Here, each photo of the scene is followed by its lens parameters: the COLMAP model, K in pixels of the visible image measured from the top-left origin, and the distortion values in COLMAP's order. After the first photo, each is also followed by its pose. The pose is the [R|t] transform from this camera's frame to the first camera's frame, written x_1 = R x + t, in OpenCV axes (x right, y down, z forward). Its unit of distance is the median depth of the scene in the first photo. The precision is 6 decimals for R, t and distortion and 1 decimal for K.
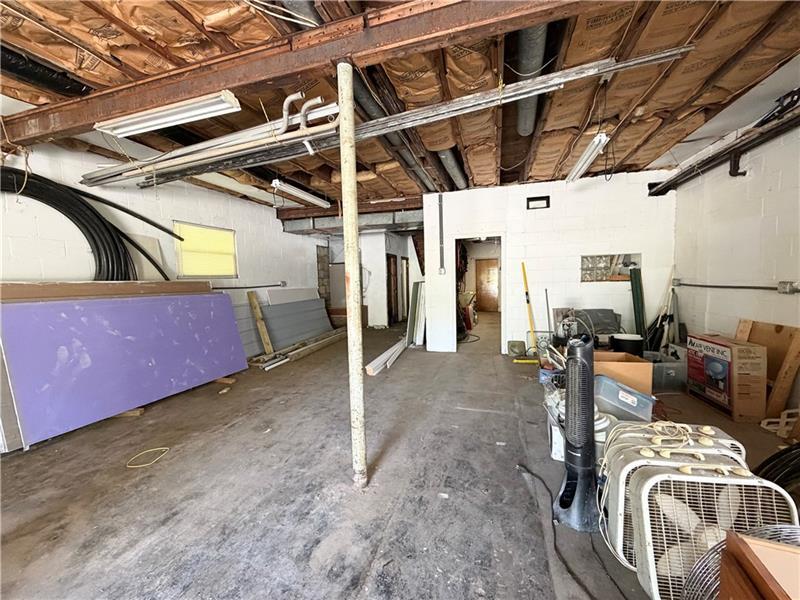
lens RADIAL K [[321.0, 0, 398.7], [0, 321.0, 300.3], [0, 0, 1]] dist [-0.000417, 0.000195]
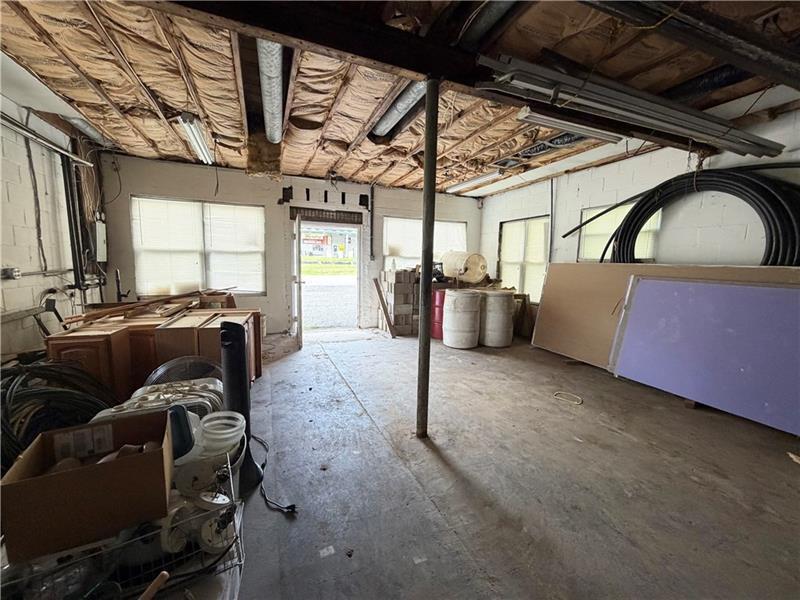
lens RADIAL K [[320.7, 0, 400.5], [0, 320.7, 303.3], [0, 0, 1]] dist [0.006209, 0.000174]
pose [[-0.763484, 0.091476, -0.639315, 0.422770], [-0.047360, 0.979322, 0.196685, -0.090860], [0.644087, 0.180444, -0.743365, 1.108789]]
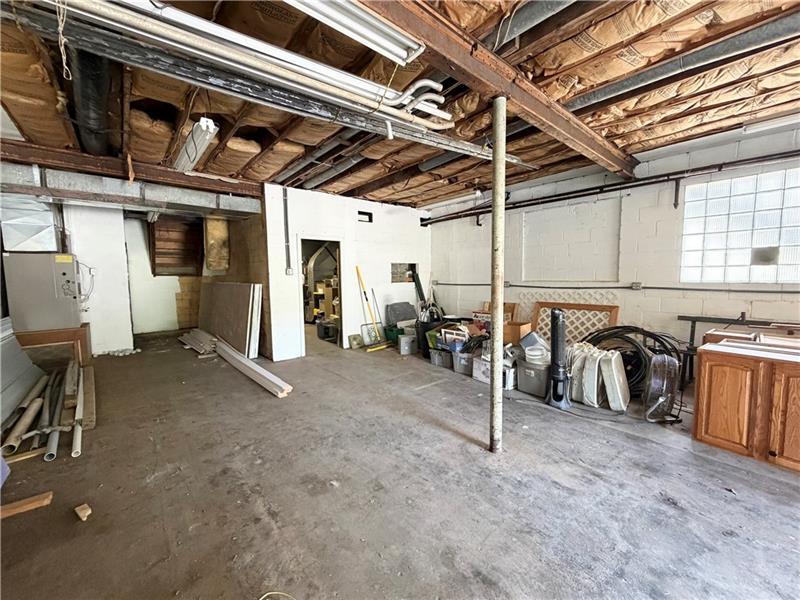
lens RADIAL K [[321.0, 0, 398.7], [0, 321.0, 300.3], [0, 0, 1]] dist [-0.000417, 0.000195]
pose [[0.531565, -0.048971, 0.845601, -0.813688], [0.056477, 0.998155, 0.022303, -0.019104], [-0.845133, 0.035902, 0.533349, 0.408015]]
